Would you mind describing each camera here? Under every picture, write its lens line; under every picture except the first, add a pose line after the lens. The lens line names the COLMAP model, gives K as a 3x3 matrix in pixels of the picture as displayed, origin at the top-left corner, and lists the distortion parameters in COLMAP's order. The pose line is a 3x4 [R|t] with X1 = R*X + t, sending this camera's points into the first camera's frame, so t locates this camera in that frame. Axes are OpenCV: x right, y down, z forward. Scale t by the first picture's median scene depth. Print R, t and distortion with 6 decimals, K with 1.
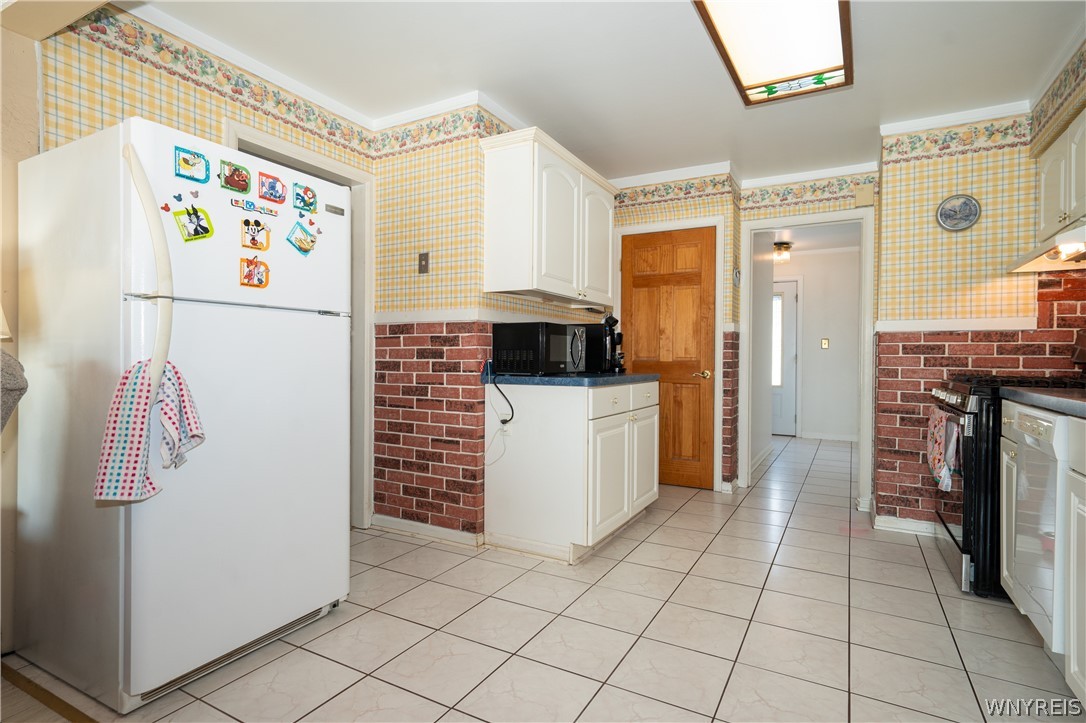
lens RADIAL K [[561.2, 0, 543.7], [0, 561.2, 360.0], [0, 0, 1]] dist [0.007140, 0.000862]
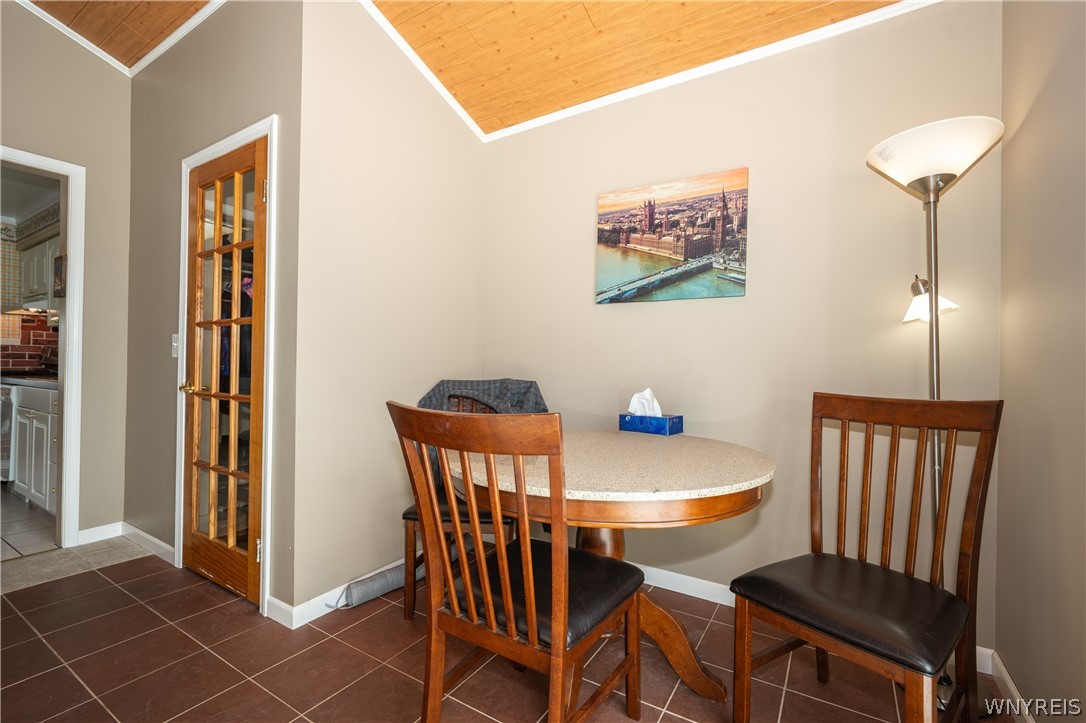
lens RADIAL K [[475.0, 0, 544.8], [0, 475.0, 359.1], [0, 0, 1]] dist [-0.001891, 0.000549]
pose [[0.057671, -0.002539, 0.998332, -0.569675], [-0.006320, 0.999976, 0.002909, -0.023758], [-0.998316, -0.006477, 0.057654, -0.793512]]
